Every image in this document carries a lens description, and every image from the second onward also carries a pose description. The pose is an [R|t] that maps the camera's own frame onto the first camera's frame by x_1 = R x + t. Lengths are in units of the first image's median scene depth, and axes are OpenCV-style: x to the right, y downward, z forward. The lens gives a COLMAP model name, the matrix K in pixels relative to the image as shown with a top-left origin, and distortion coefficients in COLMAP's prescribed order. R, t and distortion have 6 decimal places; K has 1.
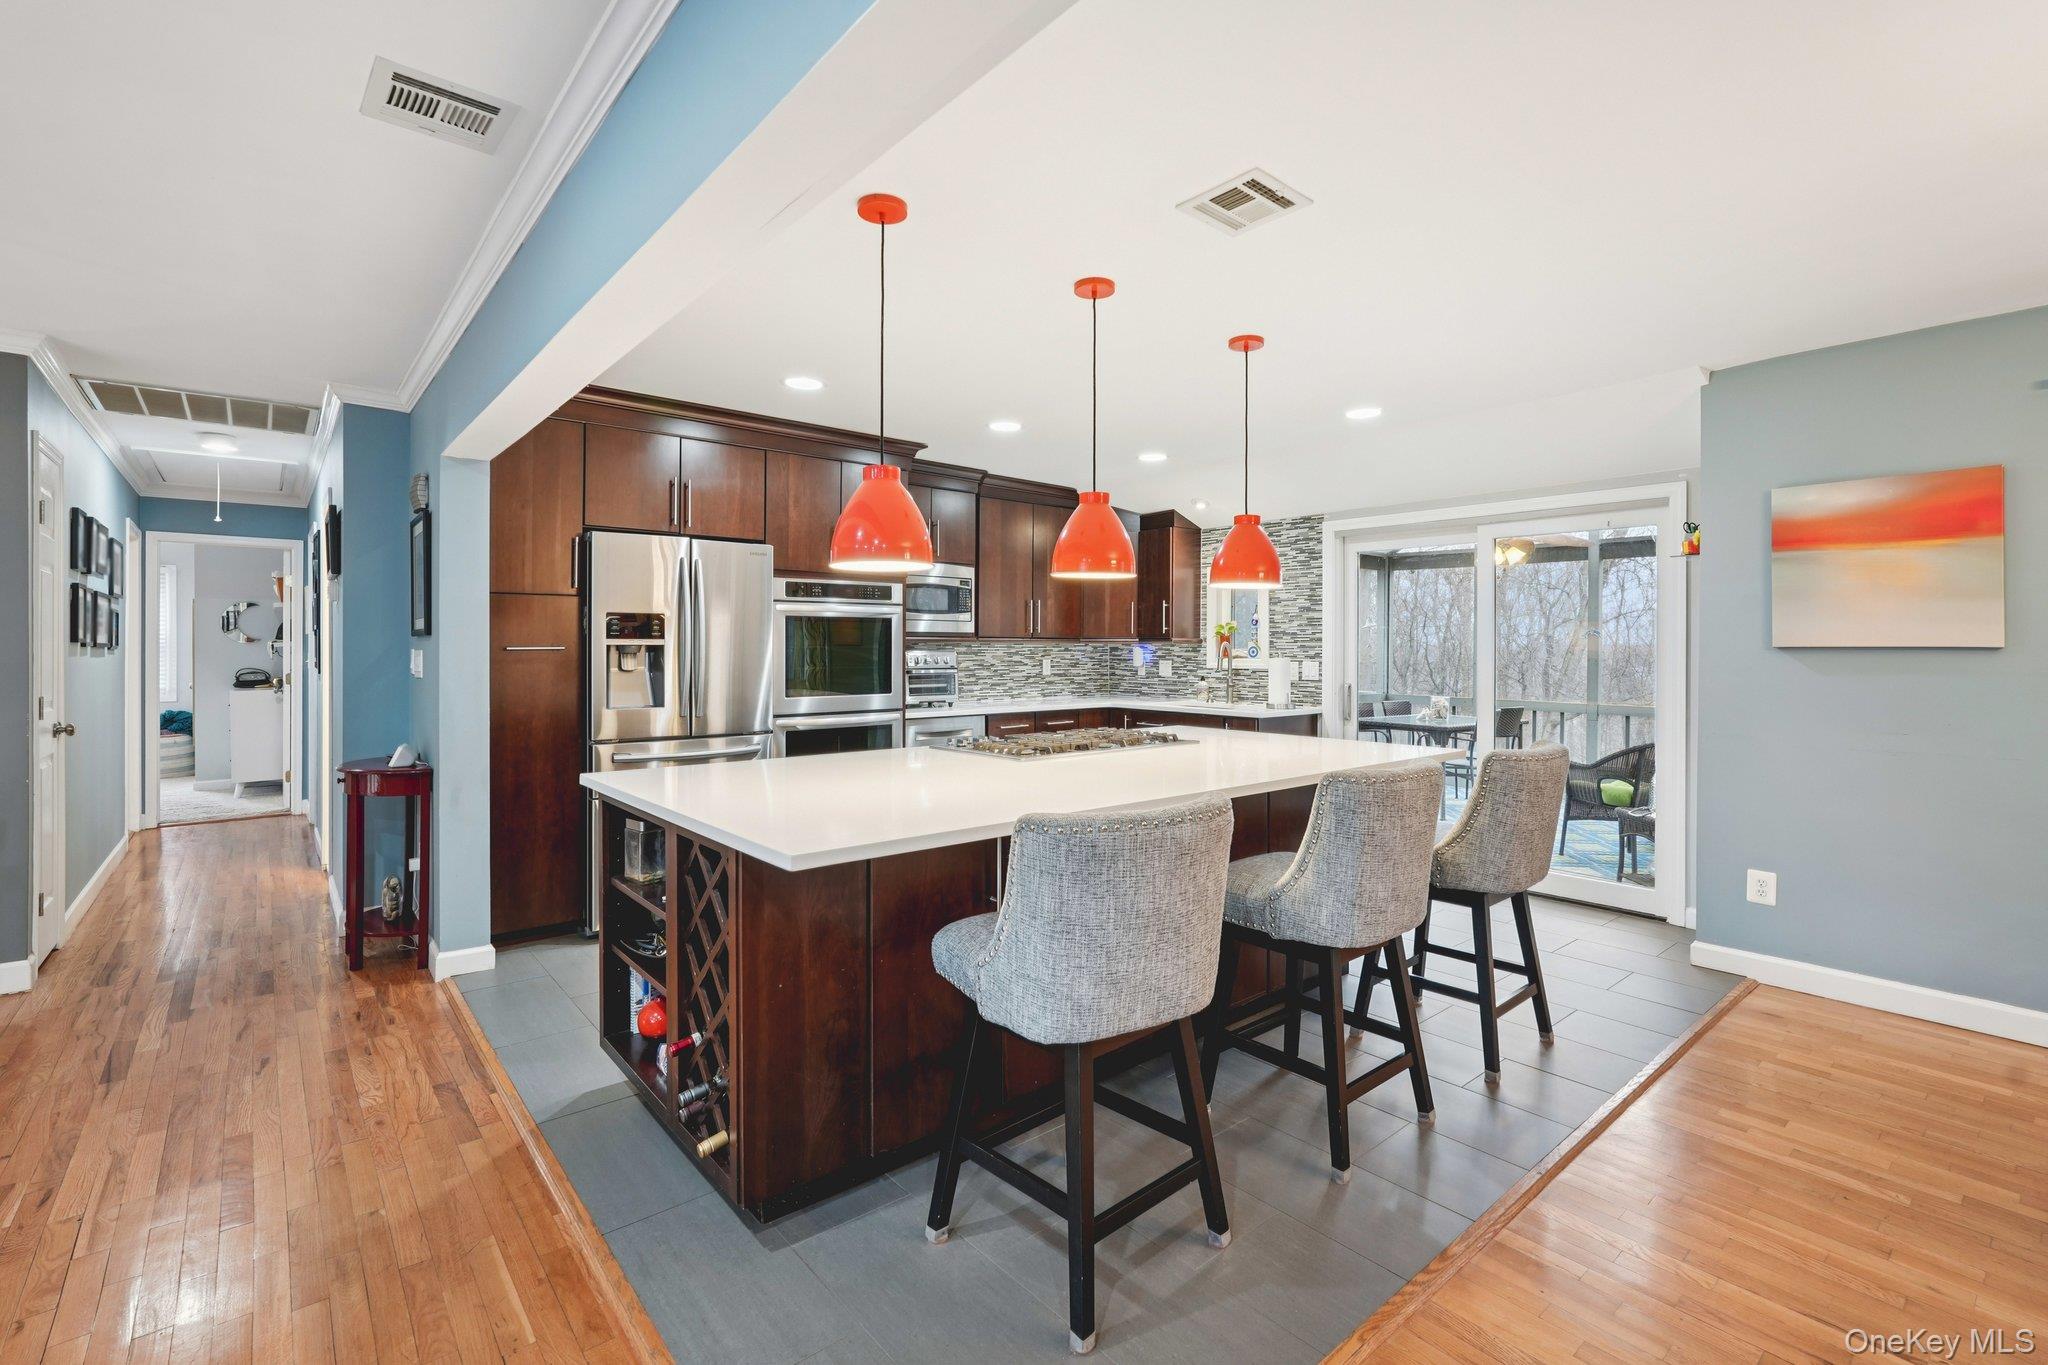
lens RADIAL K [[907.7, 0, 1021.4], [0, 907.7, 648.6], [0, 0, 1]] dist [-0.013208, 0.007715]
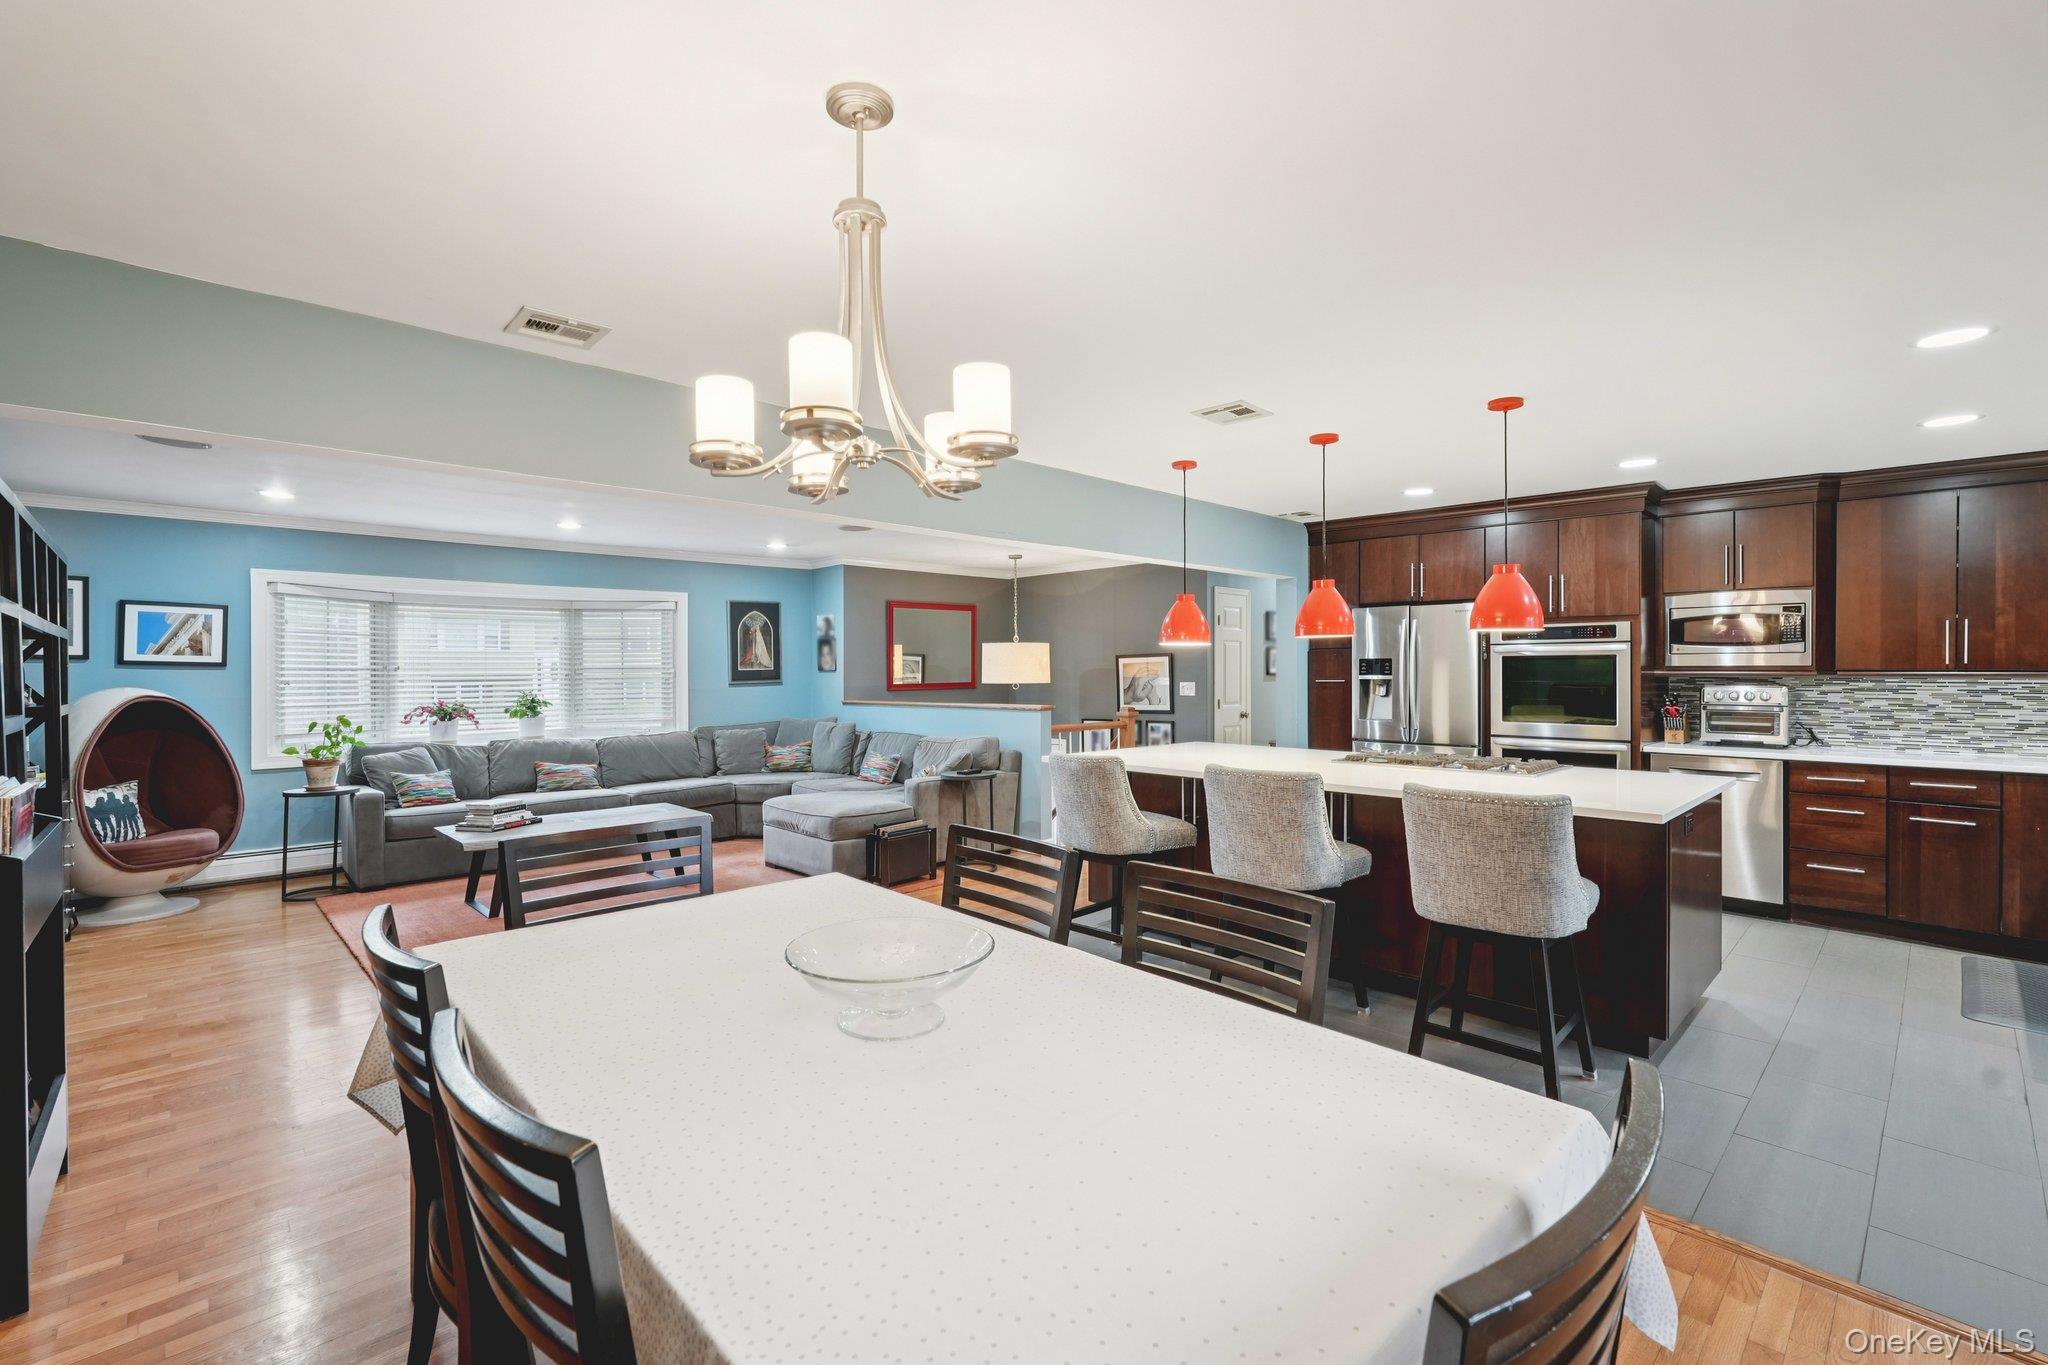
lens RADIAL K [[907.7, 0, 1024.0], [0, 907.7, 671.4], [0, 0, 1]] dist [-0.013208, 0.007715]
pose [[0.068174, 0.001112, -0.997673, 1.002837], [0.000212, 0.999999, 0.001129, -0.017784], [0.997673, -0.000289, 0.068174, 0.278503]]
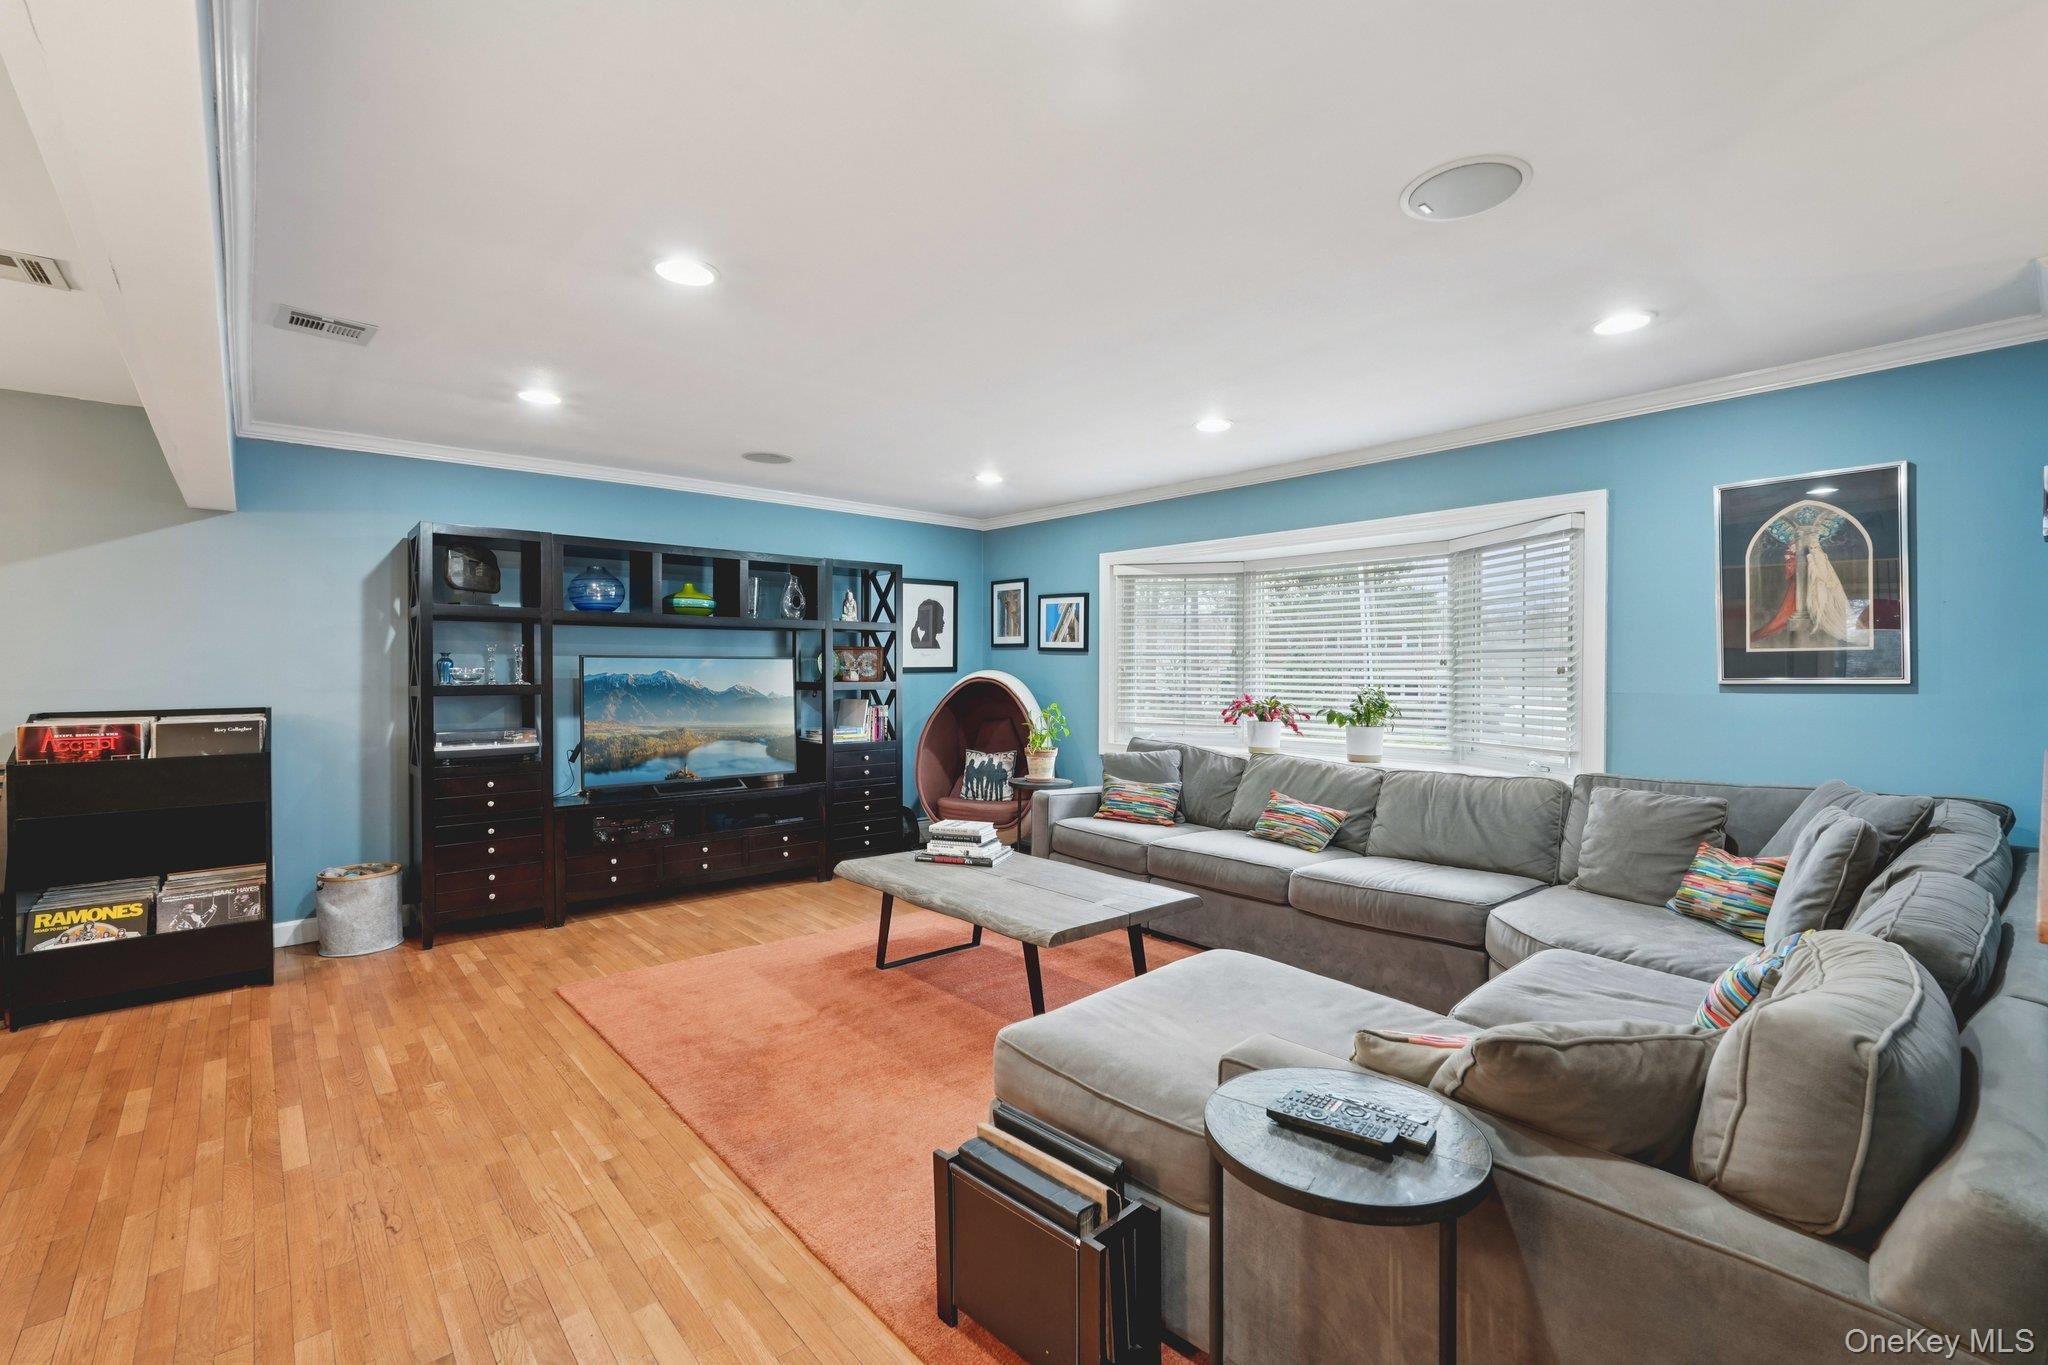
lens RADIAL K [[907.7, 0, 1023.6], [0, 907.7, 677.4], [0, 0, 1]] dist [-0.013208, 0.007715]
pose [[-0.999830, -0.001157, -0.018377, -0.338073], [-0.001484, 0.999840, 0.017816, -0.009063], [0.018353, 0.017840, -0.999672, 0.590105]]
